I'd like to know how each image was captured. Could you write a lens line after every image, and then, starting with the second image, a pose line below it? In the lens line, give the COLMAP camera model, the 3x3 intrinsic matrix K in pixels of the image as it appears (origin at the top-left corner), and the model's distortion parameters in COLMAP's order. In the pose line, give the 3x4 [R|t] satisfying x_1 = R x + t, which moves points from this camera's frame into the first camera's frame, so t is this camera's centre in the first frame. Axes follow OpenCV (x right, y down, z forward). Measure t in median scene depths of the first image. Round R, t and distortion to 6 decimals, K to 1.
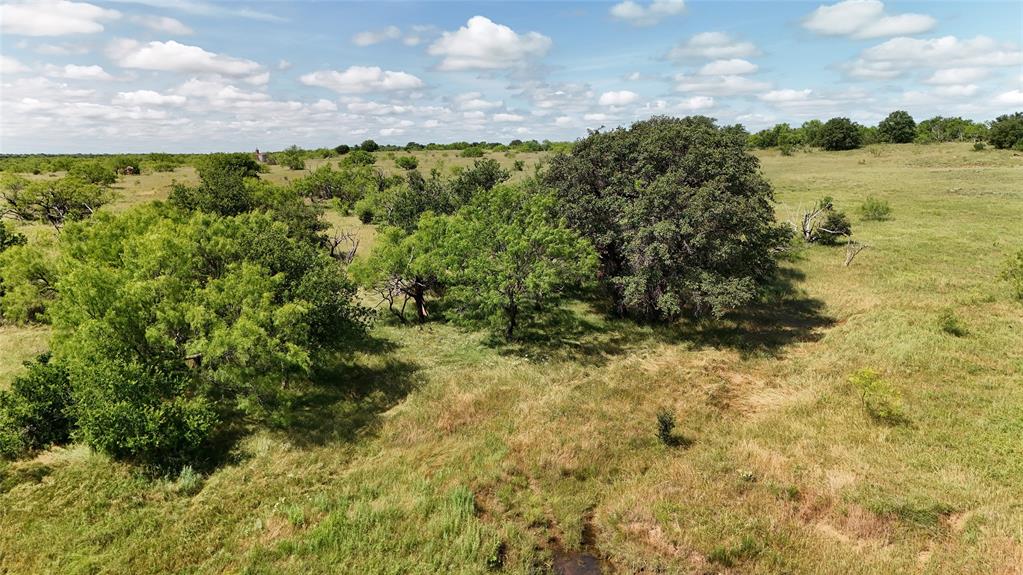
lens RADIAL K [[732.2, 0, 511.5], [0, 732.2, 287.5], [0, 0, 1]] dist [0.050822, -0.002200]
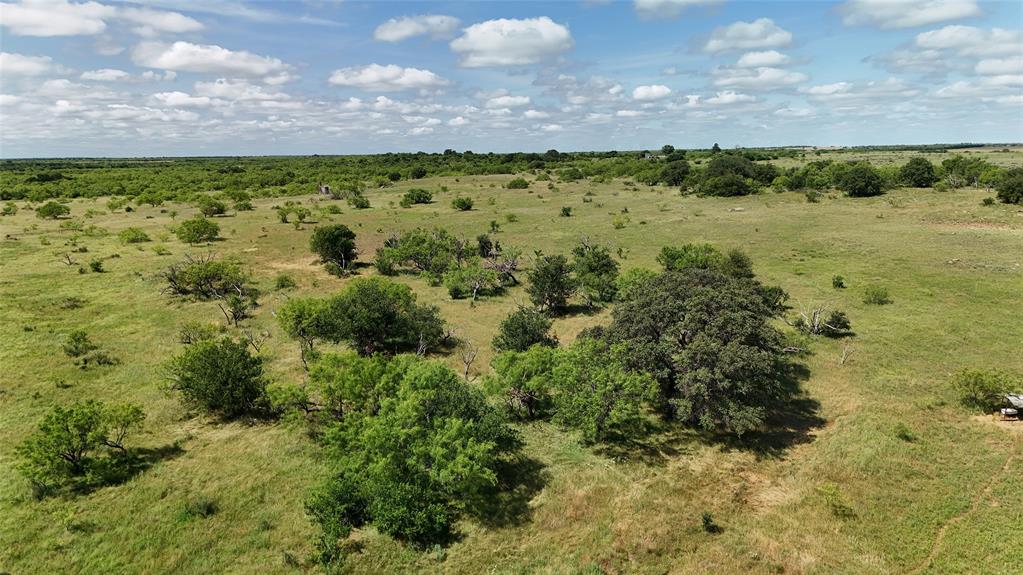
lens RADIAL K [[732.2, 0, 511.5], [0, 732.2, 287.5], [0, 0, 1]] dist [0.050822, -0.002200]
pose [[0.999017, -0.004746, -0.044068, -0.120703], [0.004877, 0.999984, 0.002872, -0.264456], [0.044054, -0.003084, 0.999024, -0.531563]]
